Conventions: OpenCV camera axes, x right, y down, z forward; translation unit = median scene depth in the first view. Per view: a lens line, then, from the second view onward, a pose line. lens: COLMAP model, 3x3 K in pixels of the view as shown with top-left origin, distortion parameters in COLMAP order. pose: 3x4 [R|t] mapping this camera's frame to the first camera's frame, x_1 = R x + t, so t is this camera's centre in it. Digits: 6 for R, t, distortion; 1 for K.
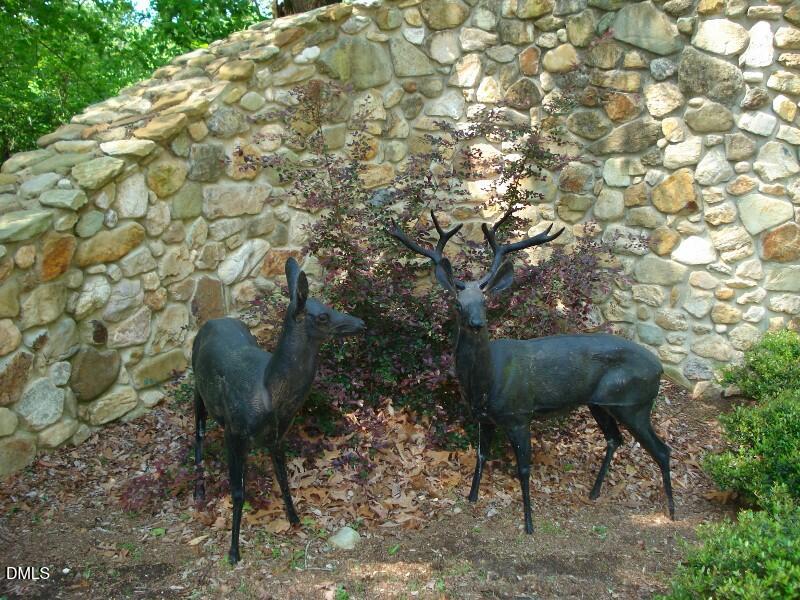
lens RADIAL K [[874.6, 0, 402.3], [0, 874.6, 298.7], [0, 0, 1]] dist [-0.094746, 0.000000]
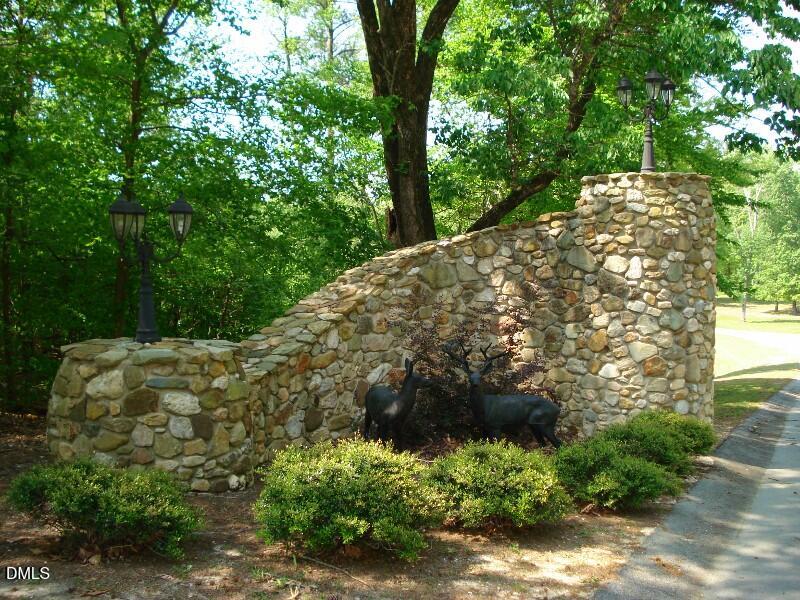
lens RADIAL K [[874.6, 0, 400.9], [0, 874.6, 299.9], [0, 0, 1]] dist [-0.094746, 0.000000]
pose [[0.993474, 0.004883, -0.113957, 0.097974], [-0.026276, 0.982009, -0.186995, 0.170374], [0.110994, 0.188769, 0.975729, -1.018303]]
